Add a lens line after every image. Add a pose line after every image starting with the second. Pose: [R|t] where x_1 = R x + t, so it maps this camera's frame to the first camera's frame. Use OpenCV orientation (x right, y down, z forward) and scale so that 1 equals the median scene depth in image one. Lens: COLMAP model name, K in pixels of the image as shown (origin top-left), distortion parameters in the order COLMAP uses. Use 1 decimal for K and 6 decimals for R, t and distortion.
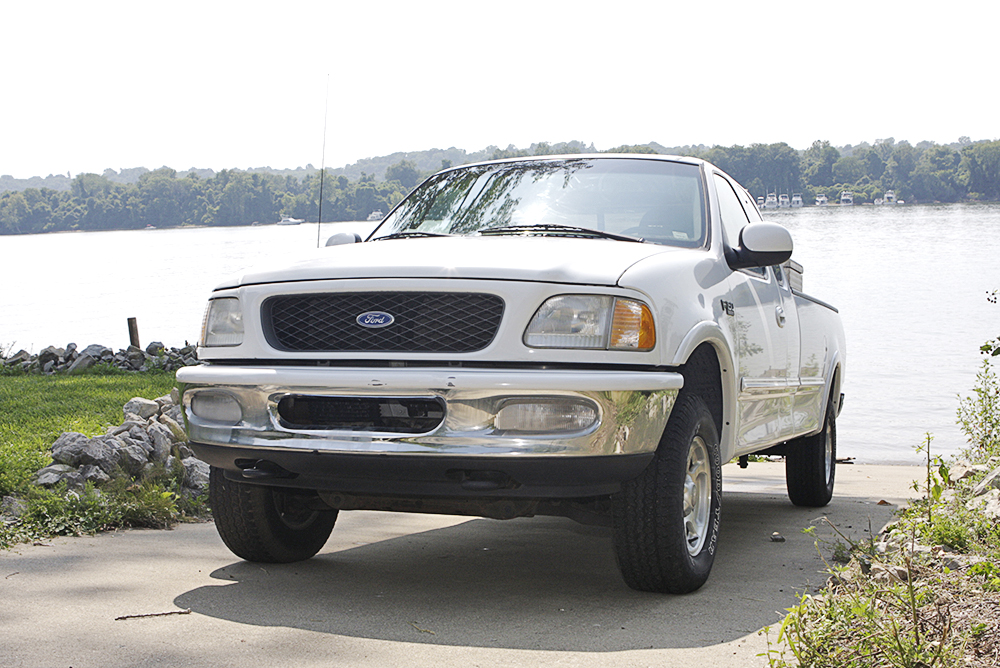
lens RADIAL K [[1314.2, 0, 498.1], [0, 1314.2, 333.6], [0, 0, 1]] dist [-0.080430, 0.000000]
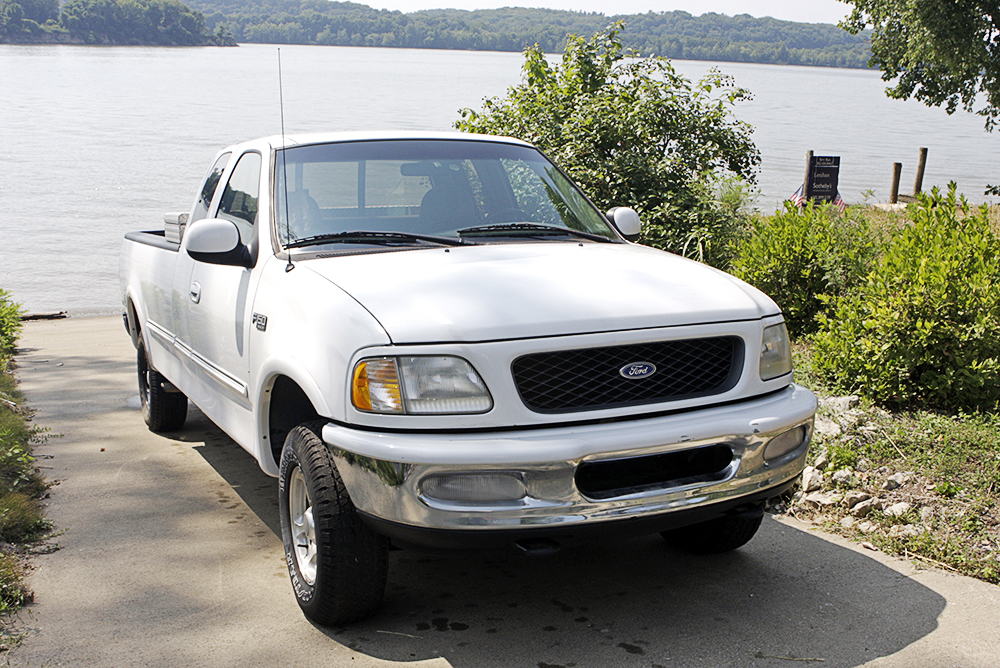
lens RADIAL K [[1119.5, 0, 500.2], [0, 1119.5, 339.6], [0, 0, 1]] dist [-0.098644, 0.000000]
pose [[0.688522, -0.123454, 0.714630, -0.388249], [0.005446, 0.986257, 0.165131, -0.087821], [-0.725195, -0.109805, 0.679732, 0.261735]]
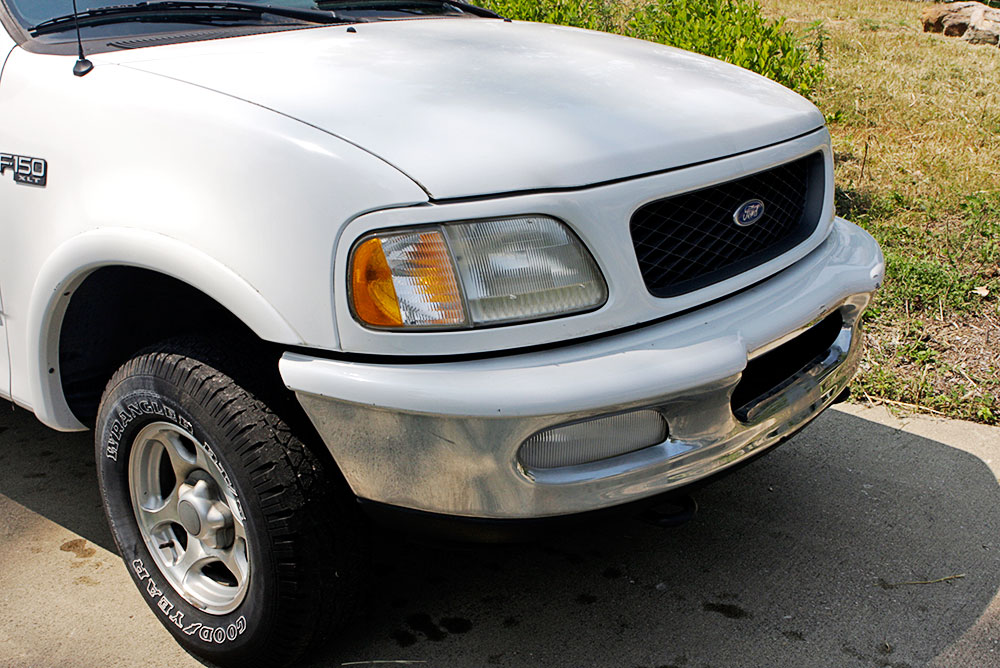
lens RADIAL K [[1117.0, 0, 496.3], [0, 1117.0, 333.2], [0, 0, 1]] dist [-0.091798, 0.000000]
pose [[0.298189, -0.312557, 0.901882, -0.326143], [-0.020162, 0.942594, 0.333333, -0.068062], [-0.954294, -0.117580, 0.274769, 0.493171]]
